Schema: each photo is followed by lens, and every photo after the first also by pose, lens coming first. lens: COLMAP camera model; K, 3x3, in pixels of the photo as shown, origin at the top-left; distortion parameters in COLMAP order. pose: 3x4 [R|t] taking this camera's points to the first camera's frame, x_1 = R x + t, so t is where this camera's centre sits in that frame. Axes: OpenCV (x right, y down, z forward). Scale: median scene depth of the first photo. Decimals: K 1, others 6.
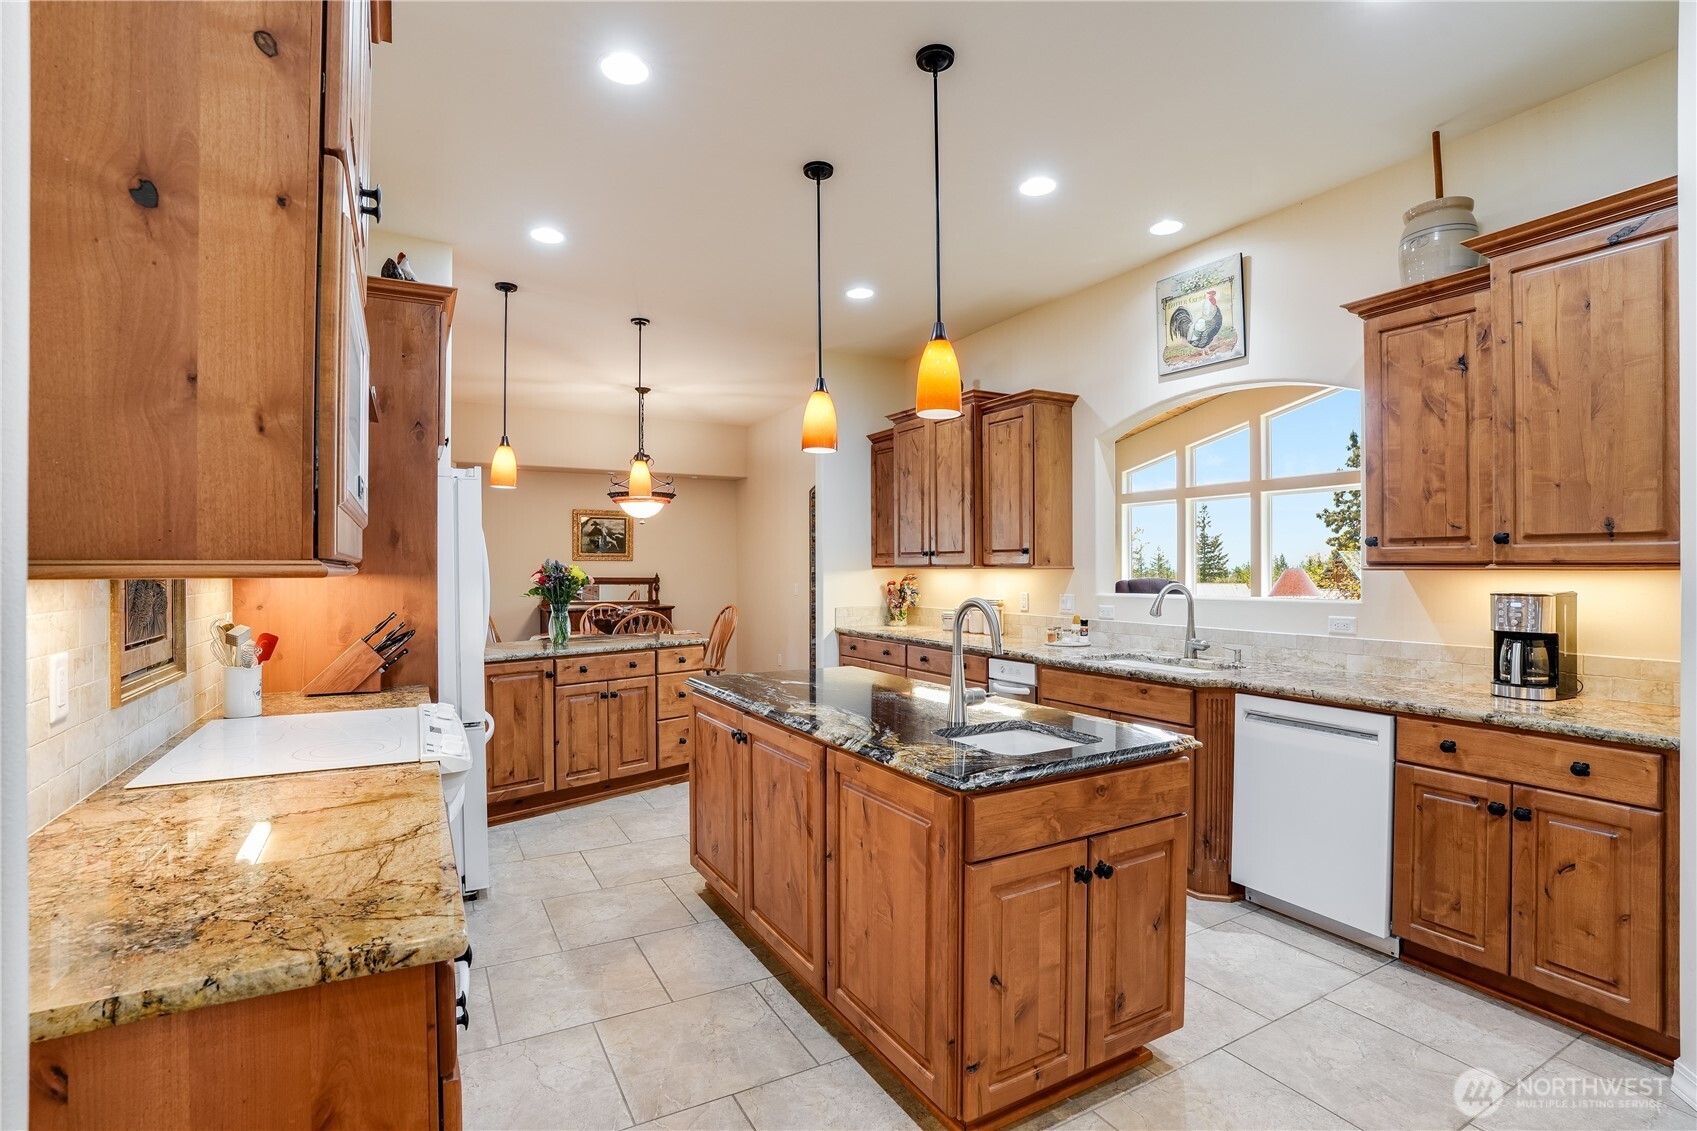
lens RADIAL K [[791.0, 0, 840.3], [0, 791.0, 566.3], [0, 0, 1]] dist [-0.032208, 0.009305]
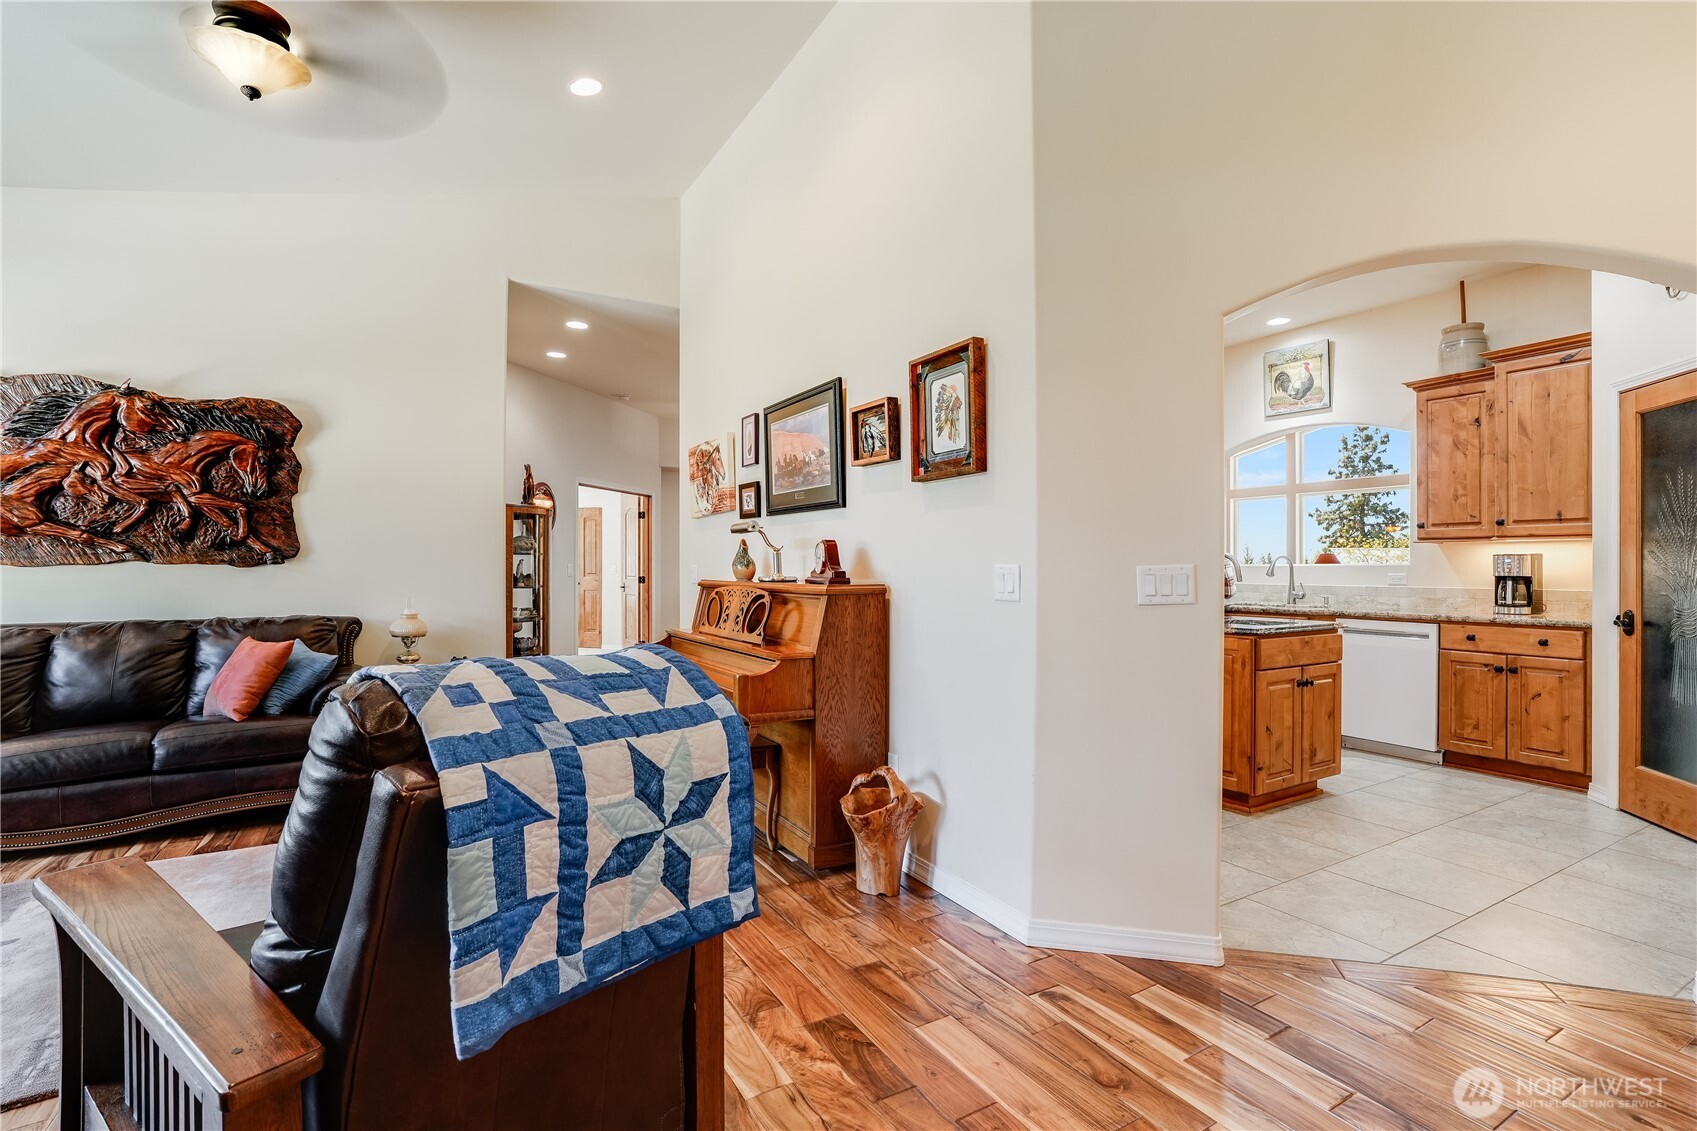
lens RADIAL K [[791.0, 0, 822.2], [0, 791.0, 564.3], [0, 0, 1]] dist [-0.032208, 0.009305]
pose [[0.999986, 0.002941, 0.004411, -0.702022], [-0.002938, 0.999995, -0.000719, 0.065074], [-0.004413, 0.000706, 0.999990, -0.762302]]
